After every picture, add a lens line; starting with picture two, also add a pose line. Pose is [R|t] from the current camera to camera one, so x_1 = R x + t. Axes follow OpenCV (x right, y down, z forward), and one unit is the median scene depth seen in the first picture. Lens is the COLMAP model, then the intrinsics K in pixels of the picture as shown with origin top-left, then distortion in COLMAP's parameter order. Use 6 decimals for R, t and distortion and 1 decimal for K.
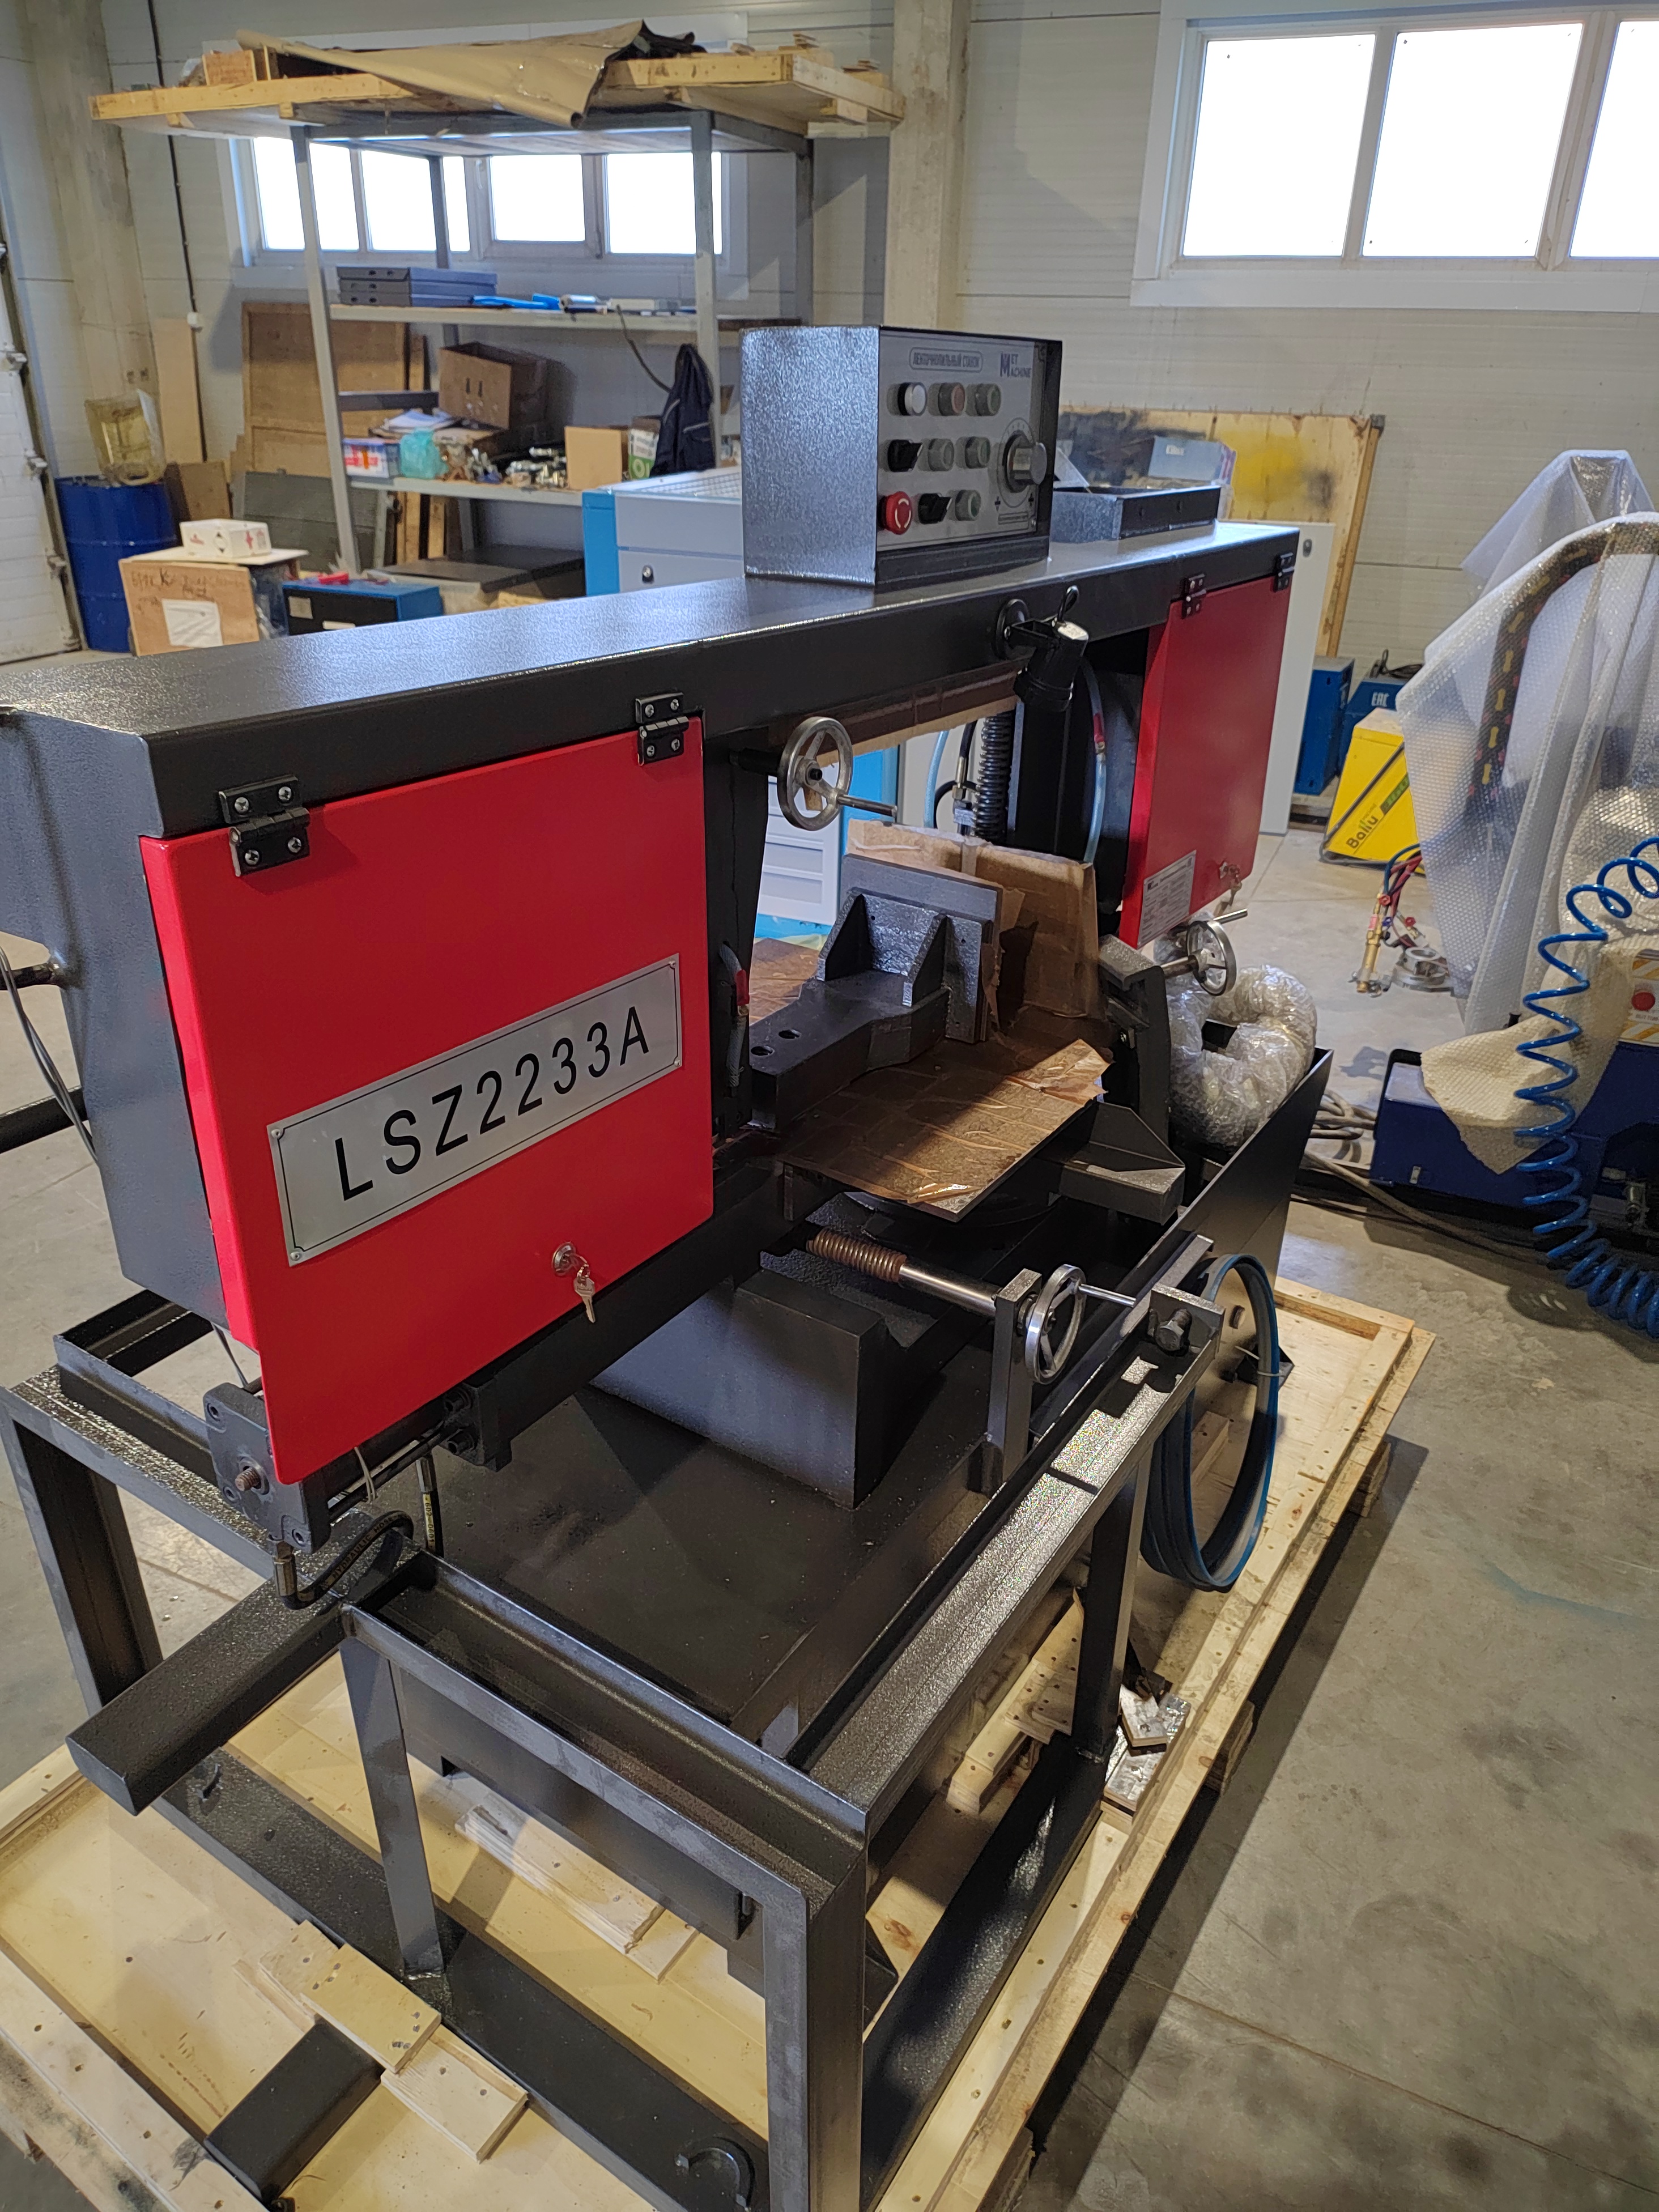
lens RADIAL K [[1481.7, 0, 857.5], [0, 1481.7, 1119.2], [0, 0, 1]] dist [0.061619, -0.050765]
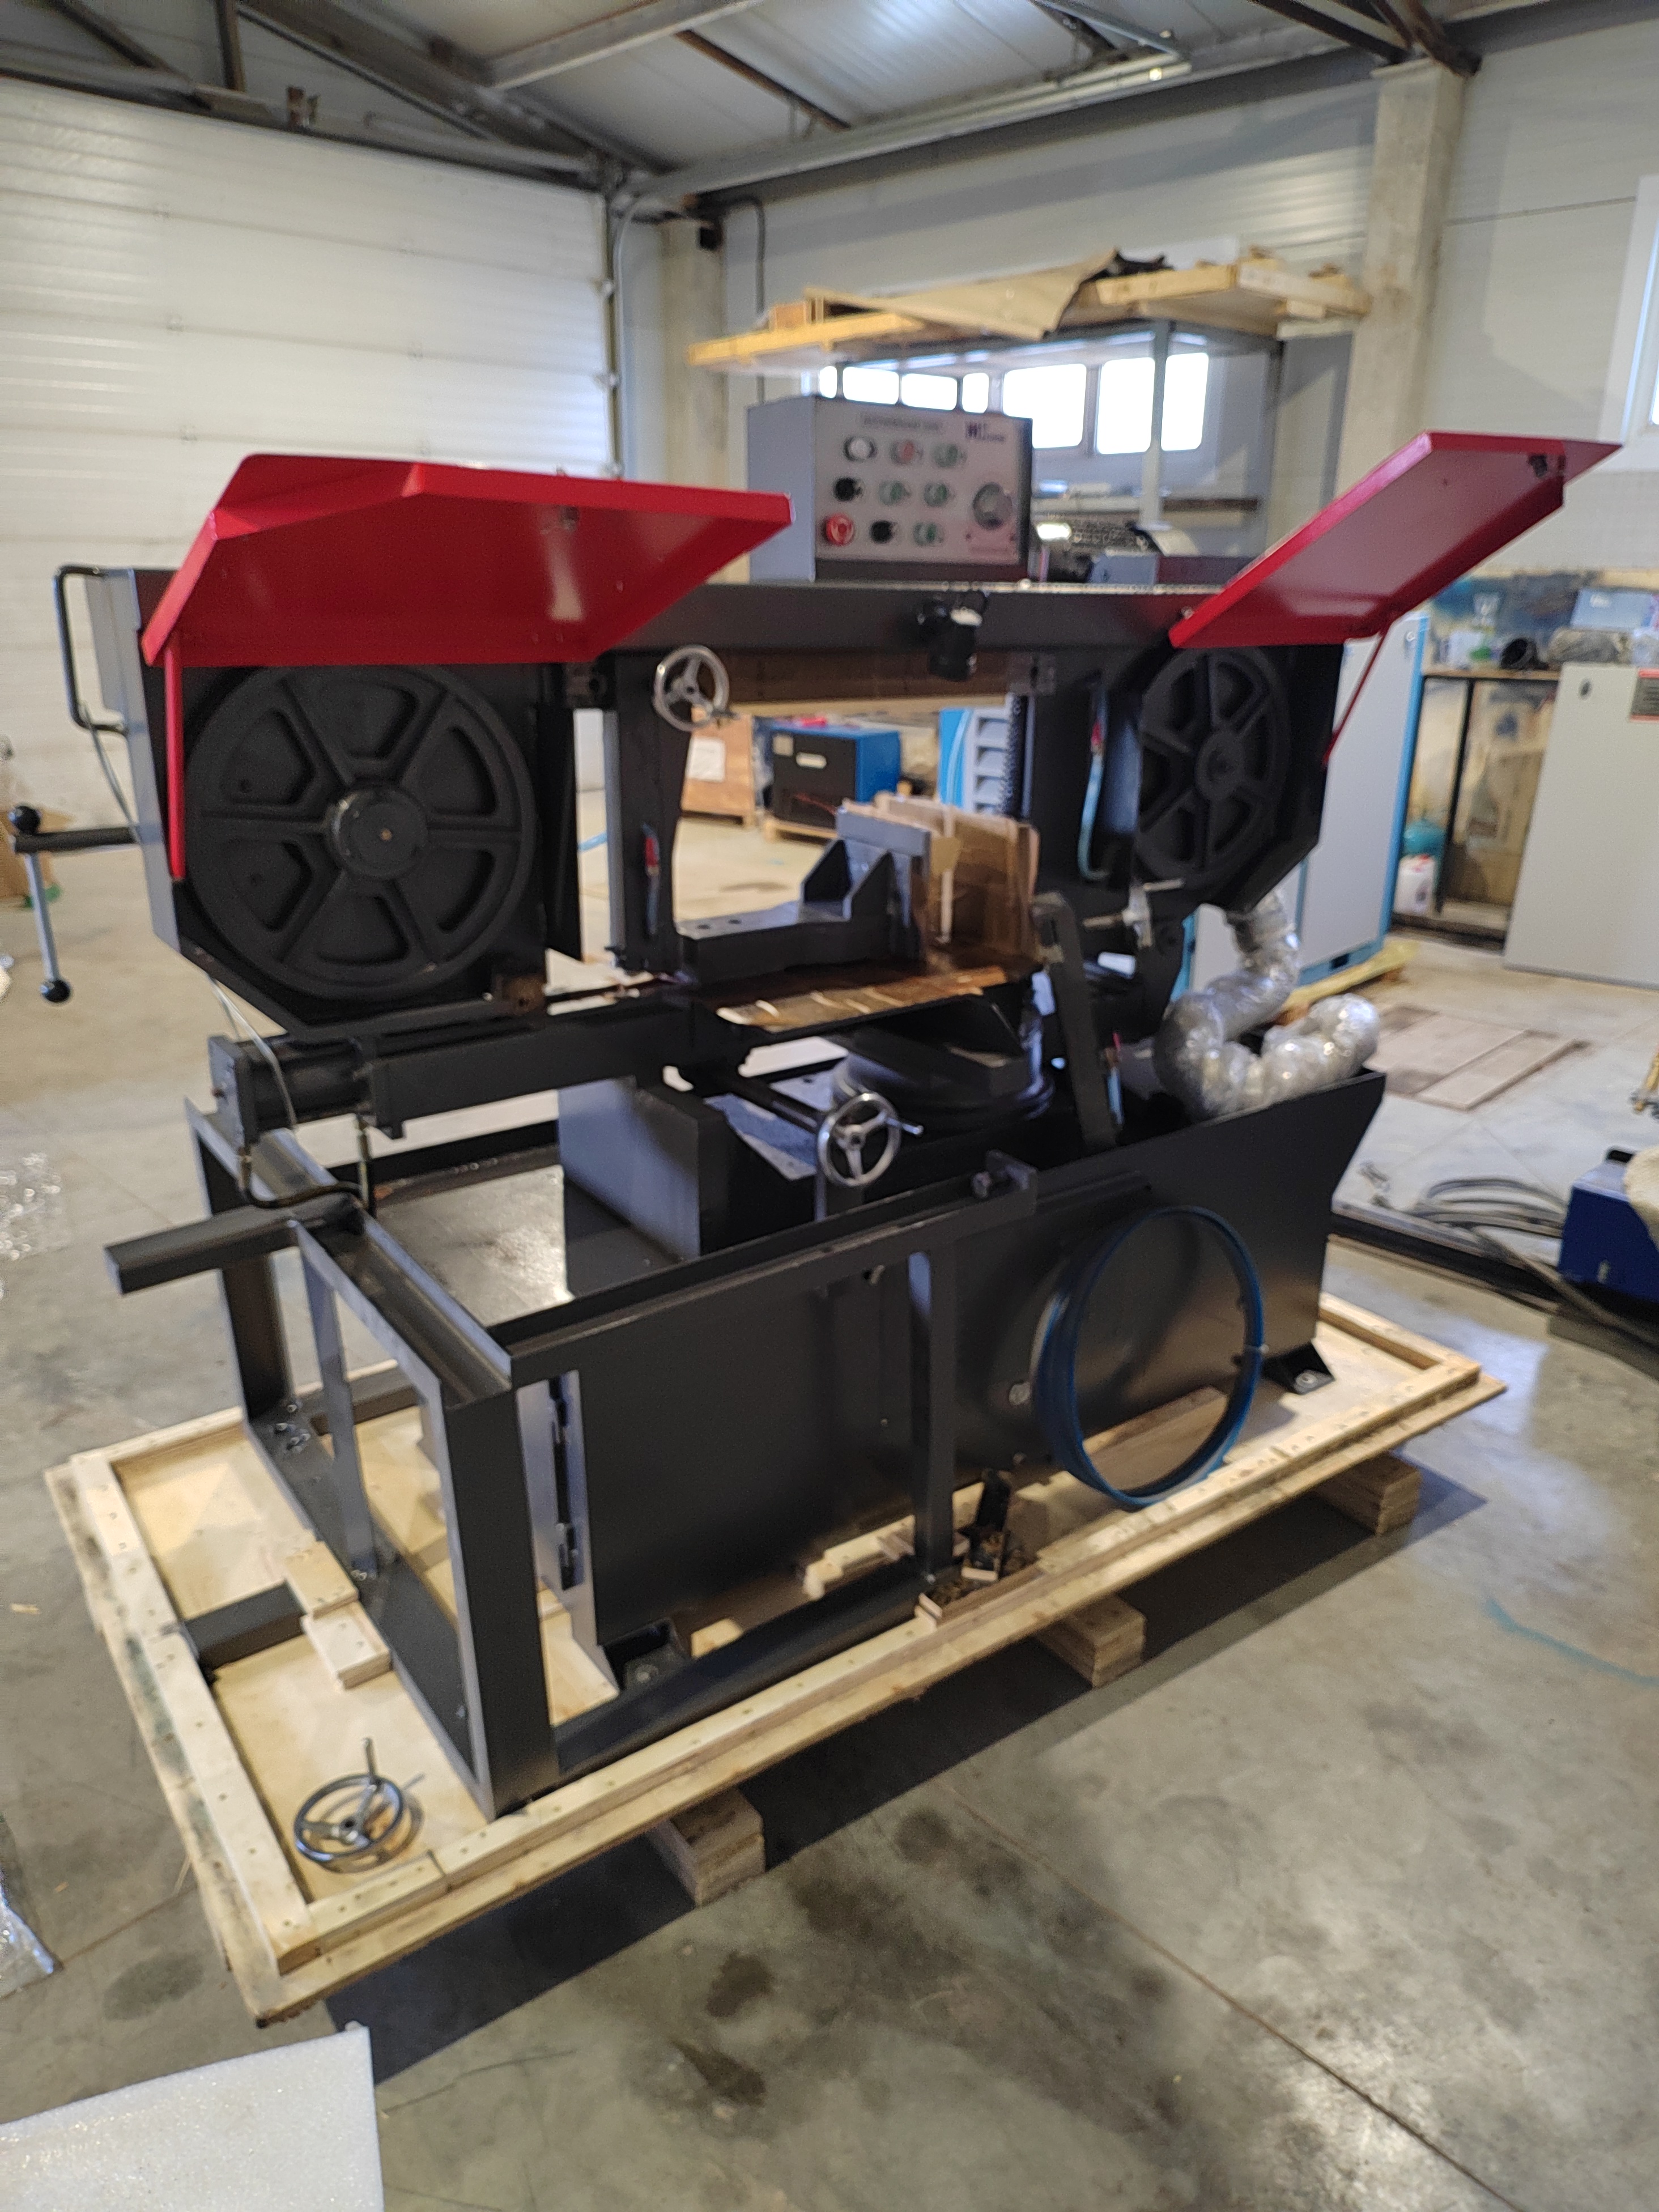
lens RADIAL K [[1481.7, 0, 842.6], [0, 1481.7, 1106.6], [0, 0, 1]] dist [0.061619, -0.050765]
pose [[0.932838, 0.110525, -0.342925, 0.132371], [-0.152596, 0.983403, -0.098146, 0.057043], [0.326386, 0.143883, 0.934222, -0.041322]]
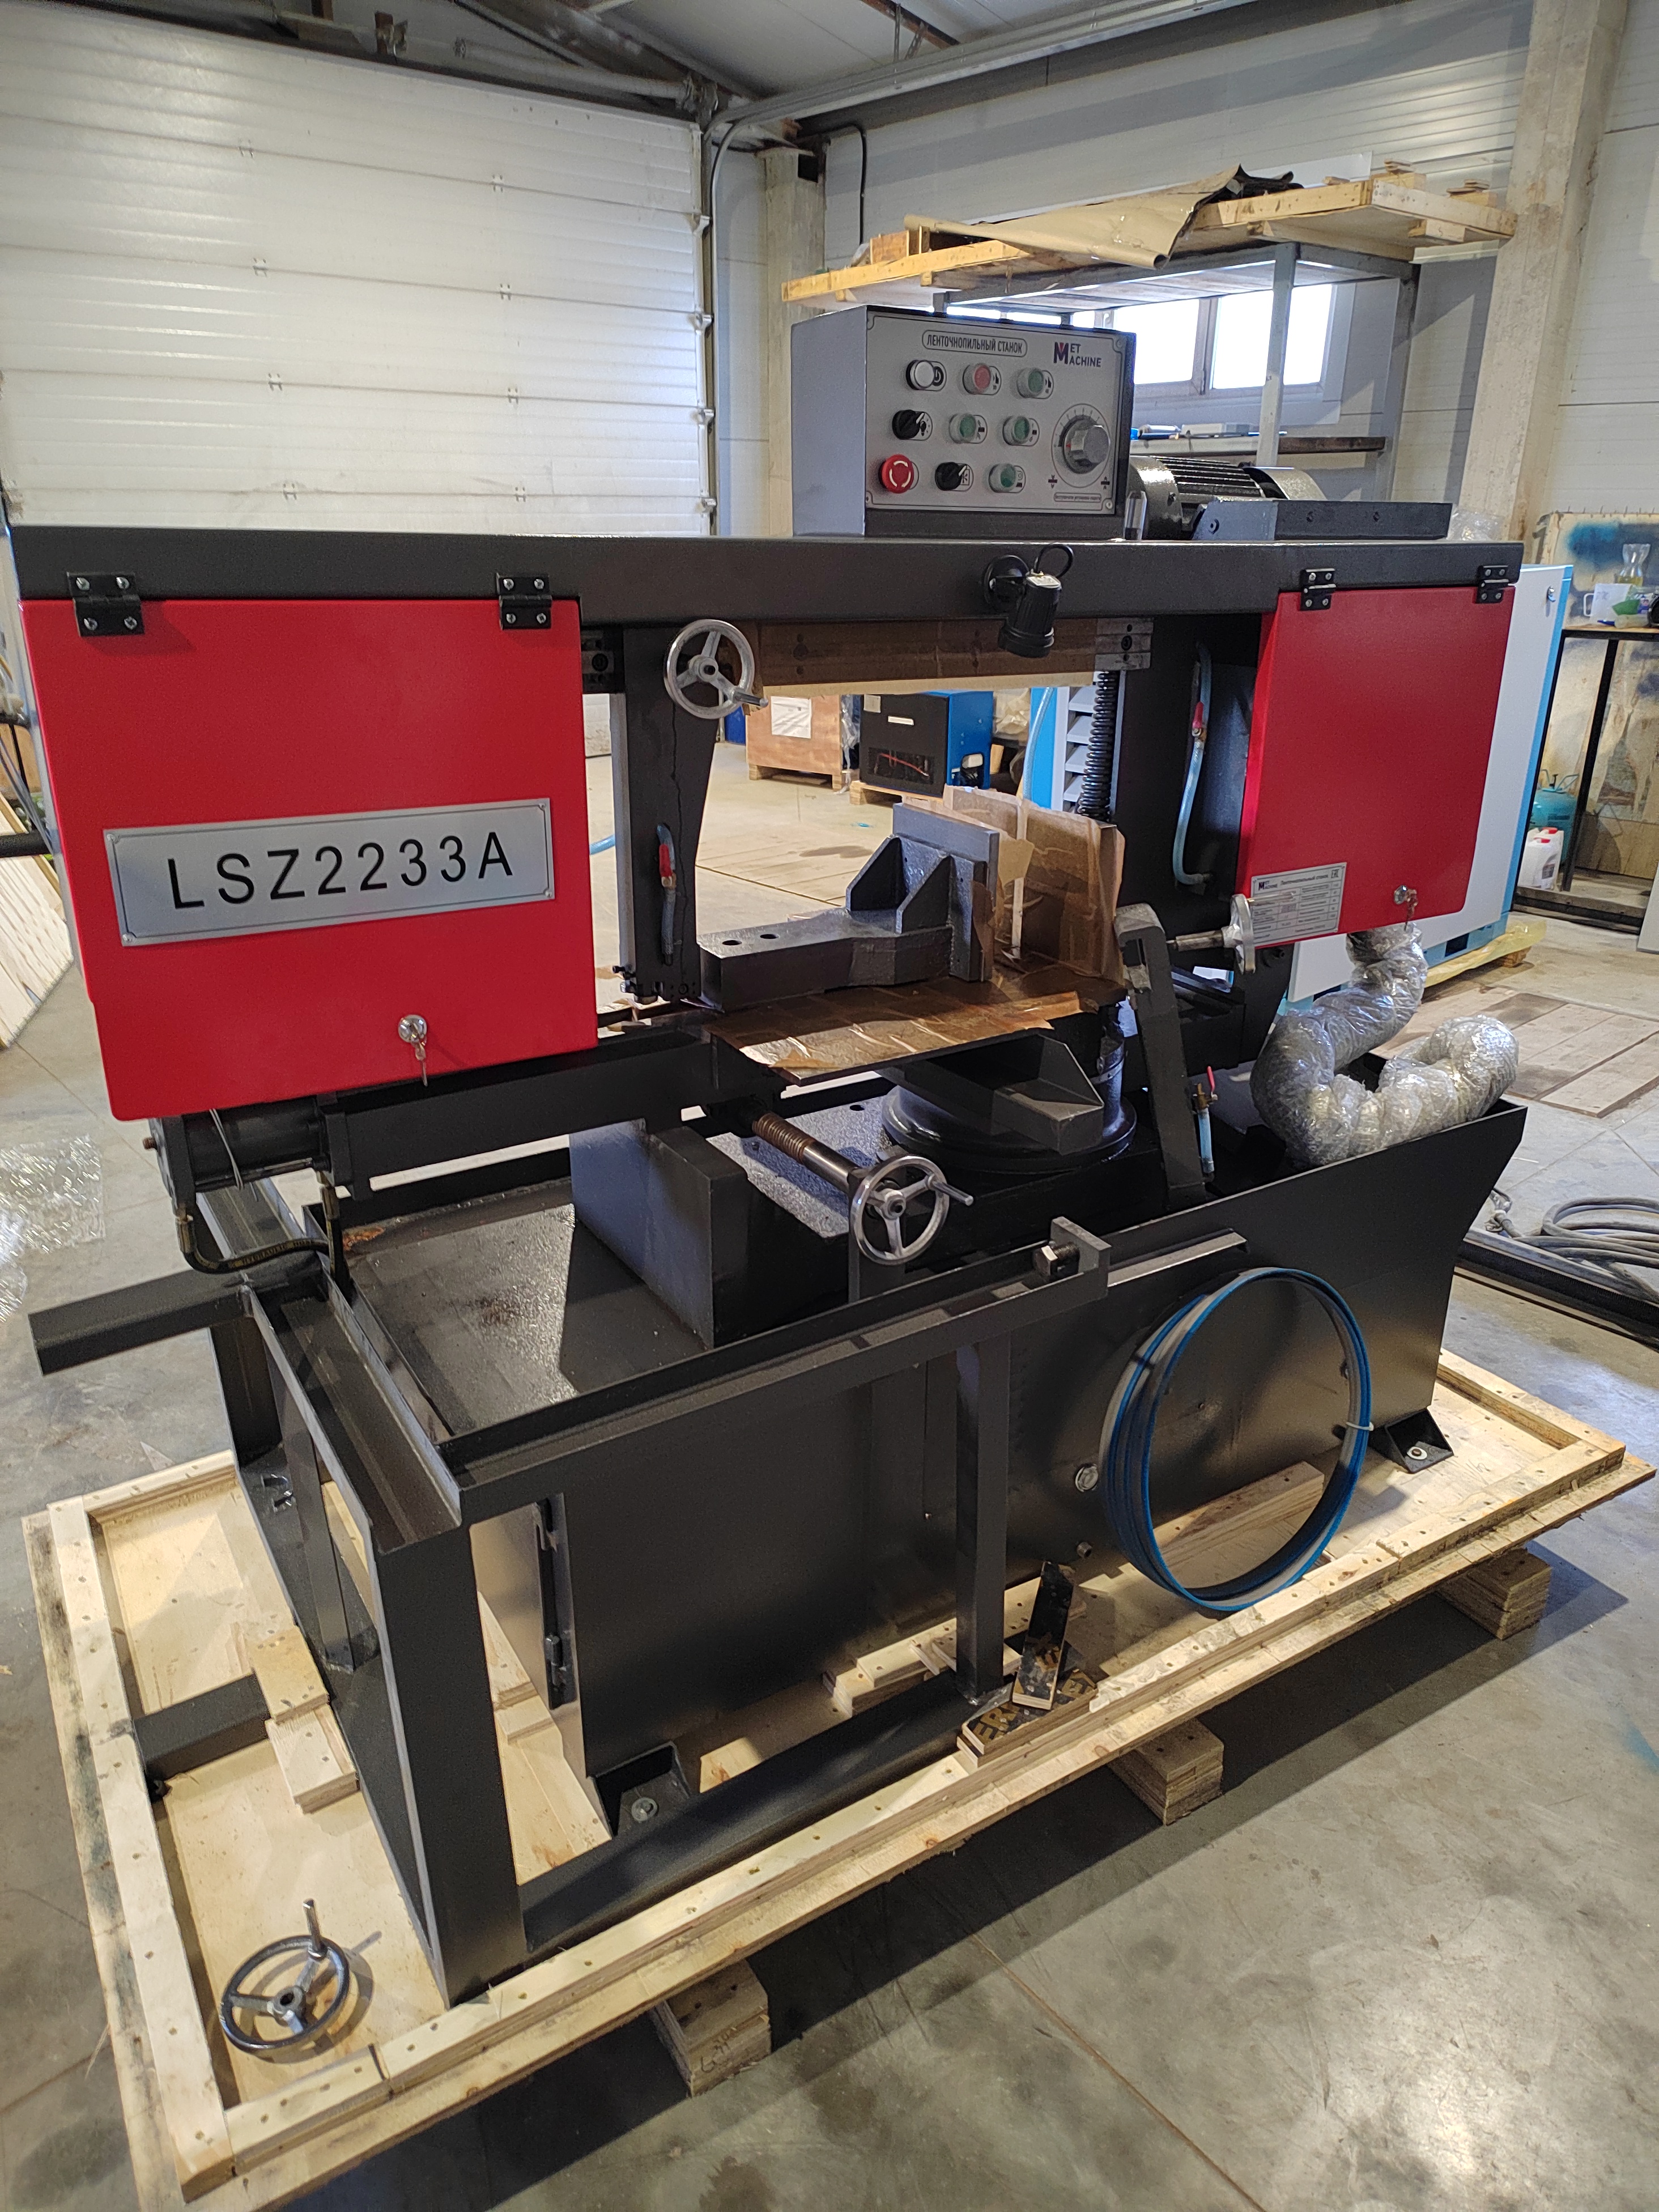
lens RADIAL K [[1481.7, 0, 848.0], [0, 1481.7, 1121.9], [0, 0, 1]] dist [0.061619, -0.050765]
pose [[0.909186, 0.143200, -0.390991, 0.122794], [-0.176358, 0.983053, -0.050049, 0.033031], [0.377197, 0.114458, 0.919033, 0.002589]]
